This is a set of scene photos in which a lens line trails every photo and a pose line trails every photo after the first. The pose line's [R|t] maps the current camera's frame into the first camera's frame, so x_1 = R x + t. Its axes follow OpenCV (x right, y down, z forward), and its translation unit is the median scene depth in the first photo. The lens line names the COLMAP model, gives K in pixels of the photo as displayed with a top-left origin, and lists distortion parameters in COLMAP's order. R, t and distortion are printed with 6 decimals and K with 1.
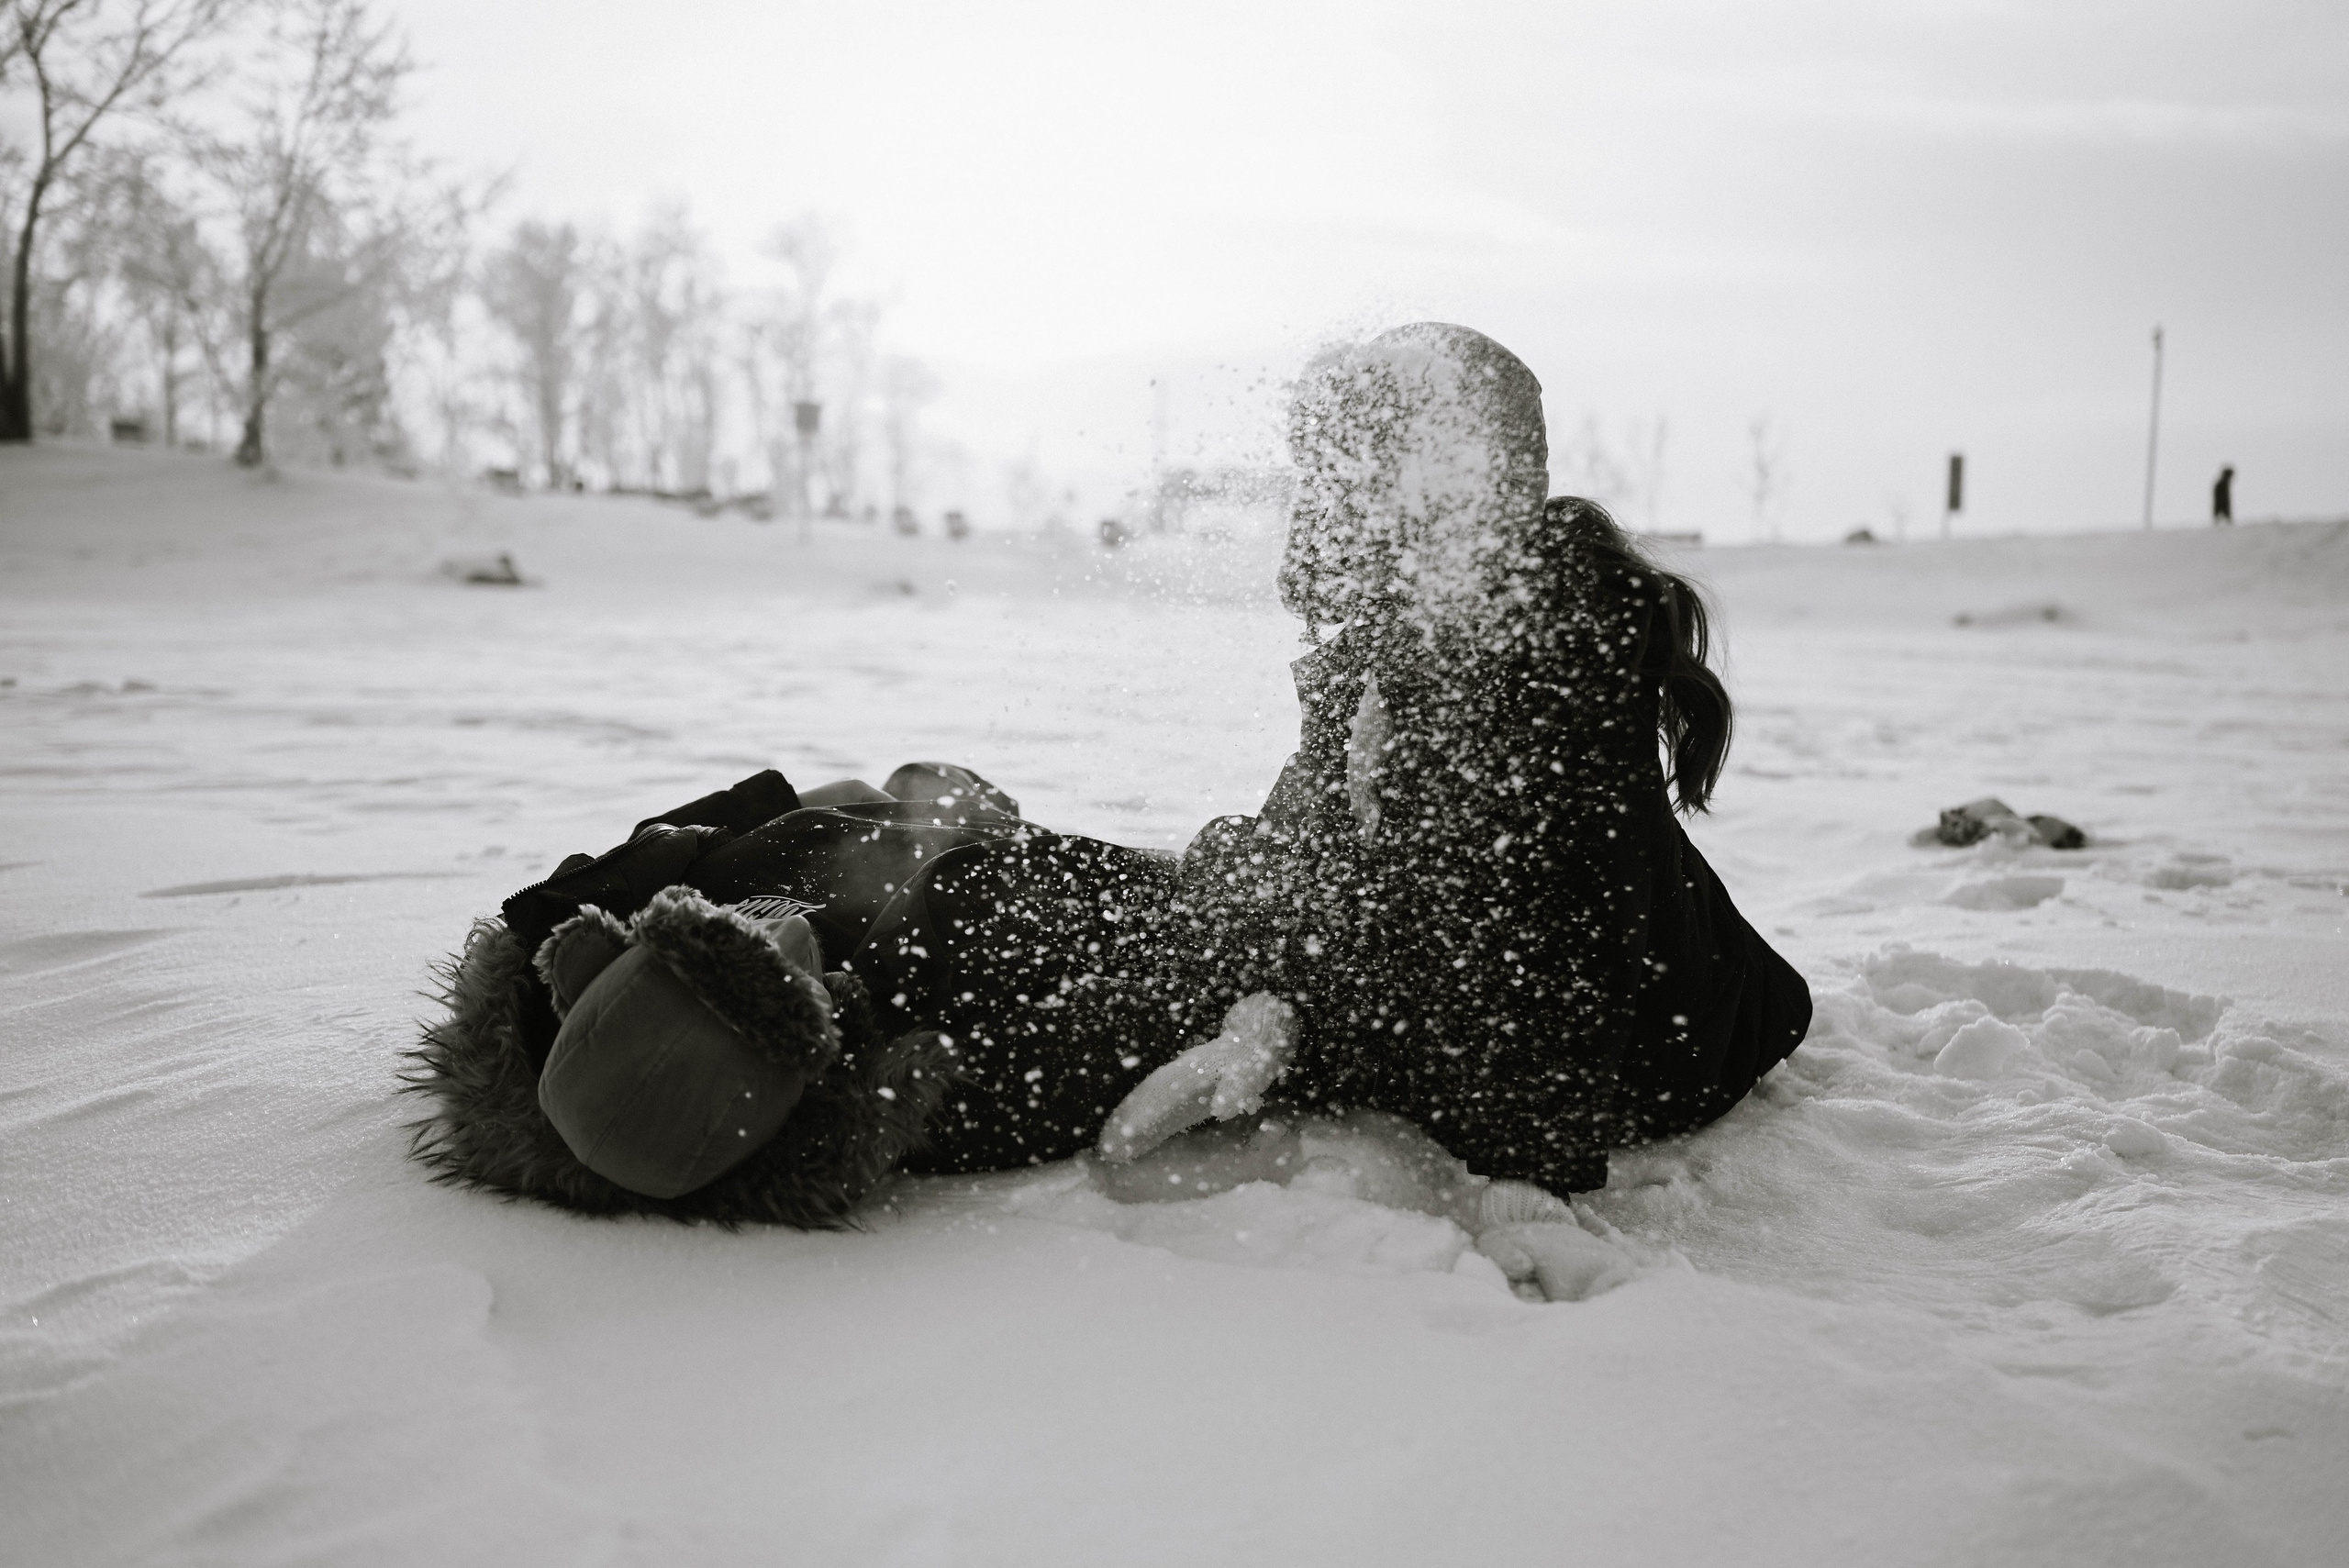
lens RADIAL K [[2223.5, 0, 1174.5], [0, 2223.5, 784.0], [0, 0, 1]] dist [-0.011420, 0.015417]
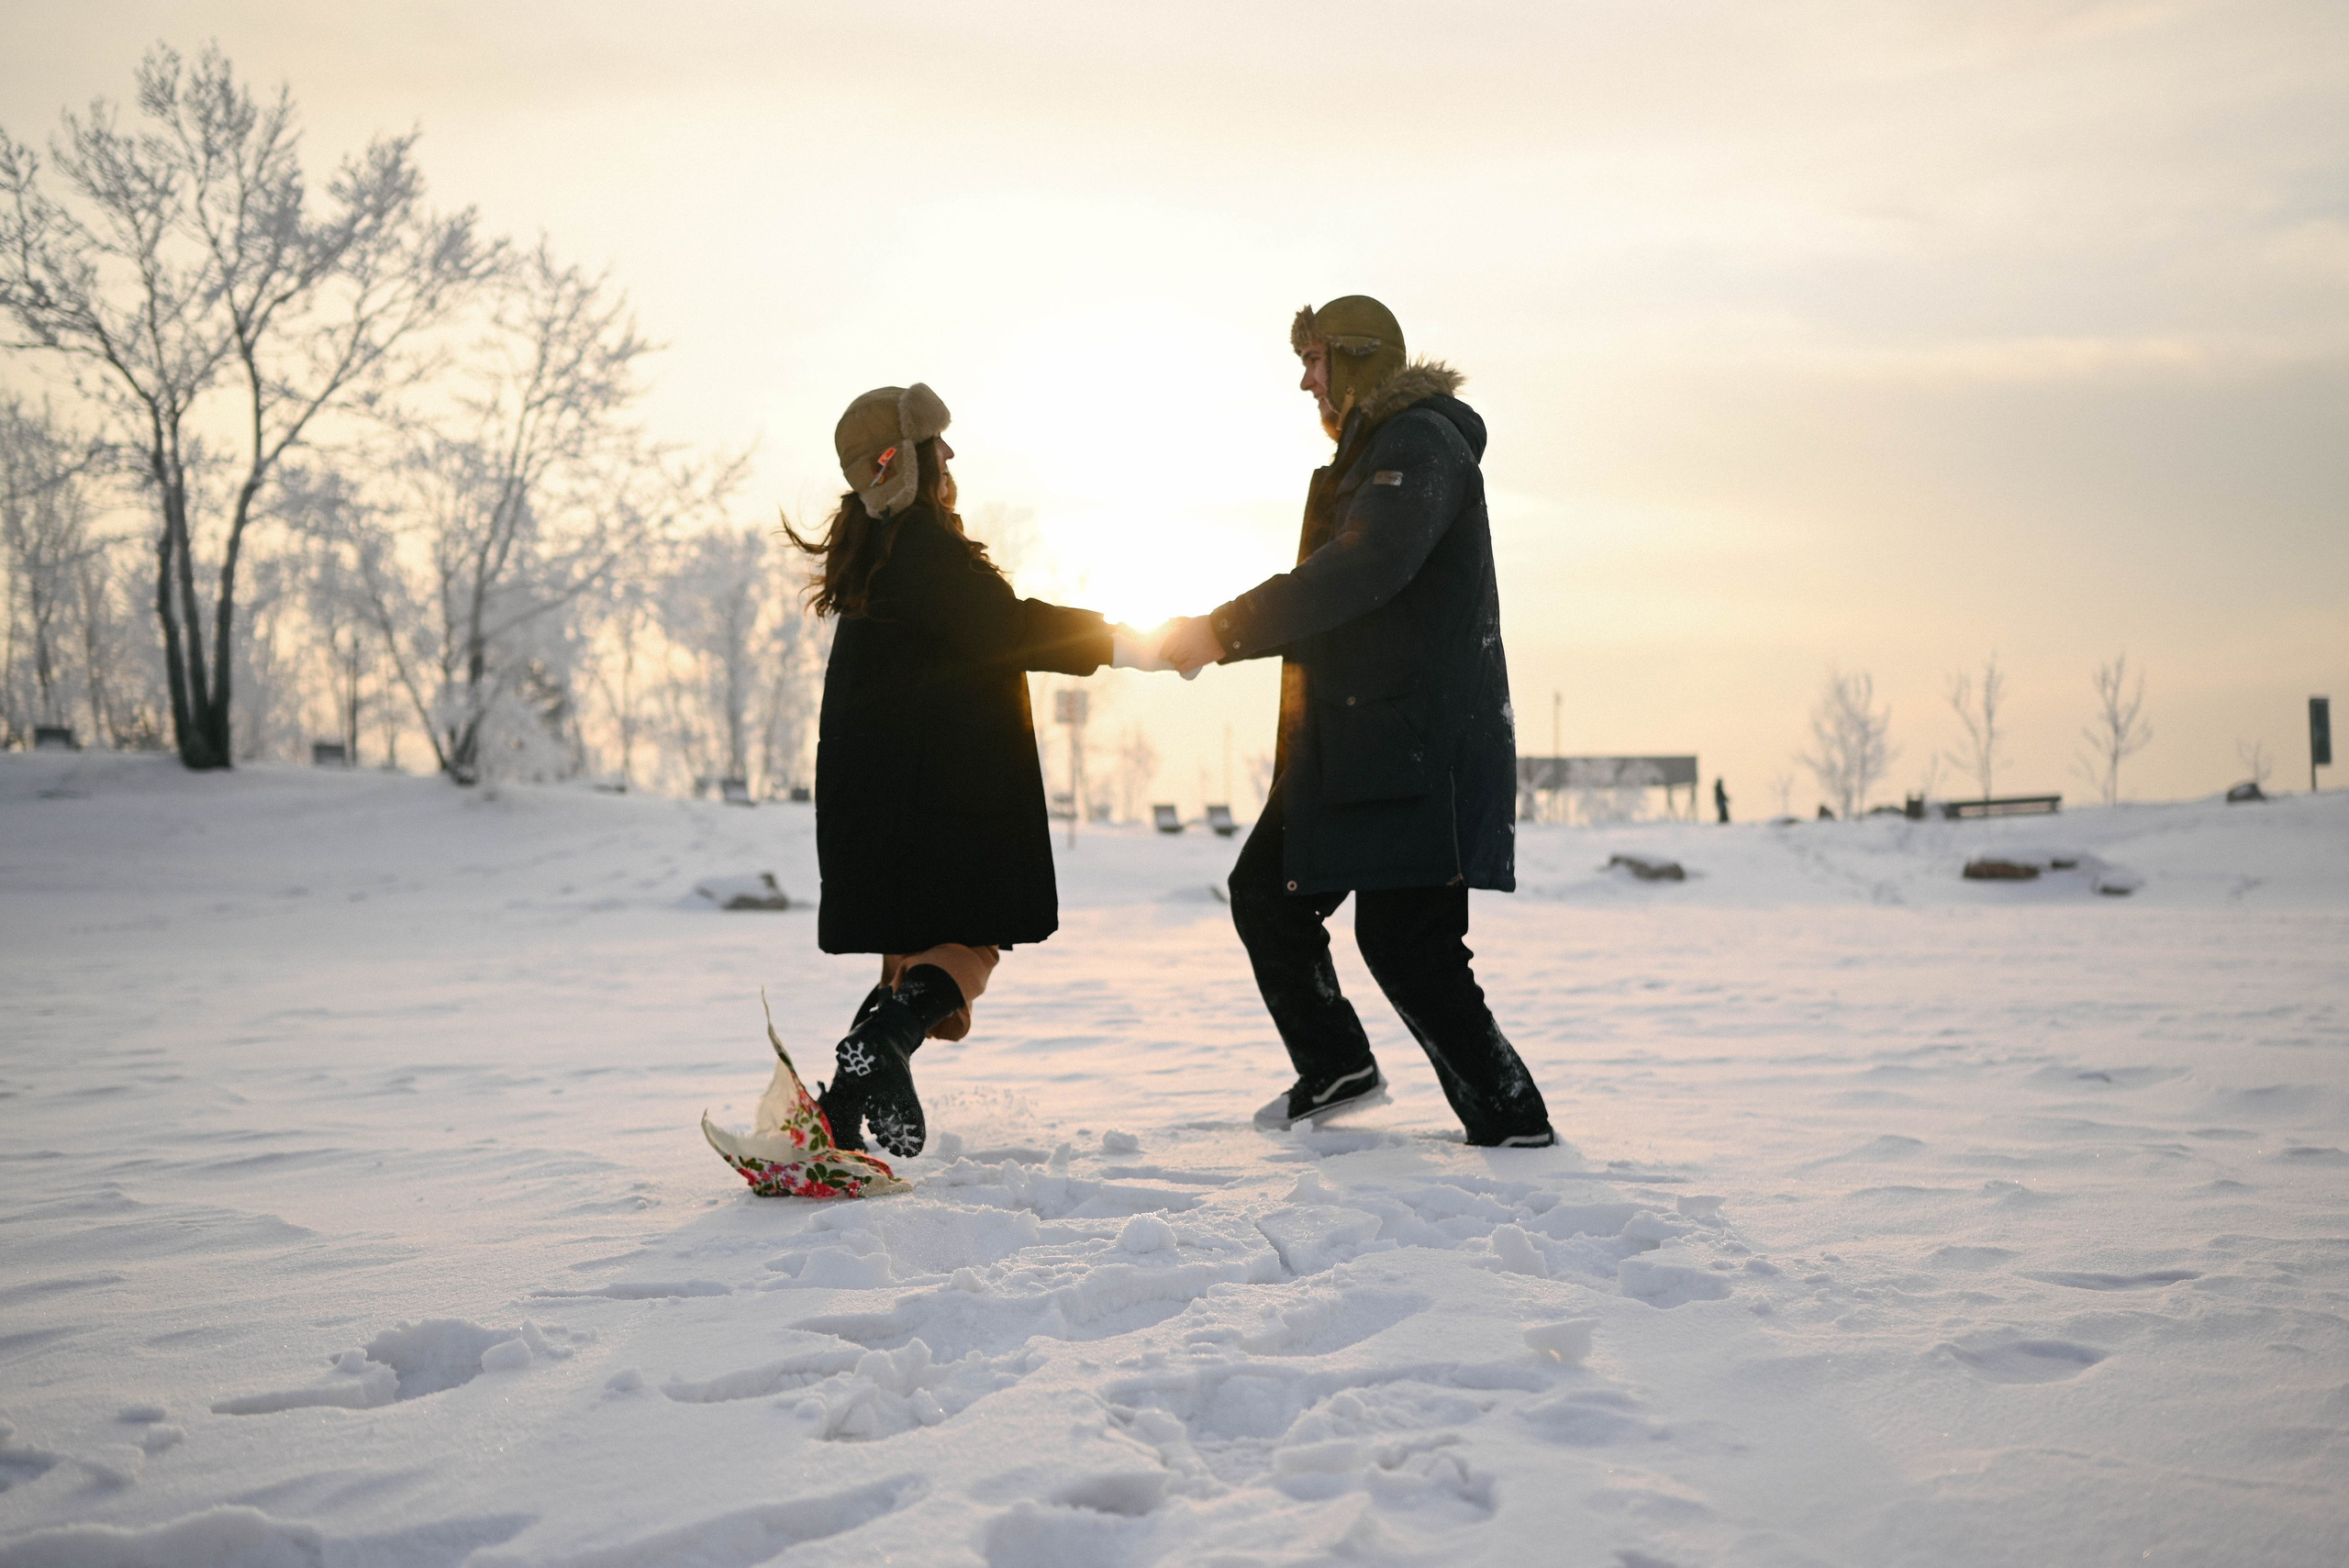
lens RADIAL K [[2223.5, 0, 1174.5], [0, 2223.5, 784.0], [0, 0, 1]] dist [-0.011420, 0.015417]
pose [[0.997750, -0.039074, -0.054477, -0.079648], [0.031524, 0.990594, -0.133153, -0.014864], [0.059168, 0.131136, 0.989597, 0.124222]]
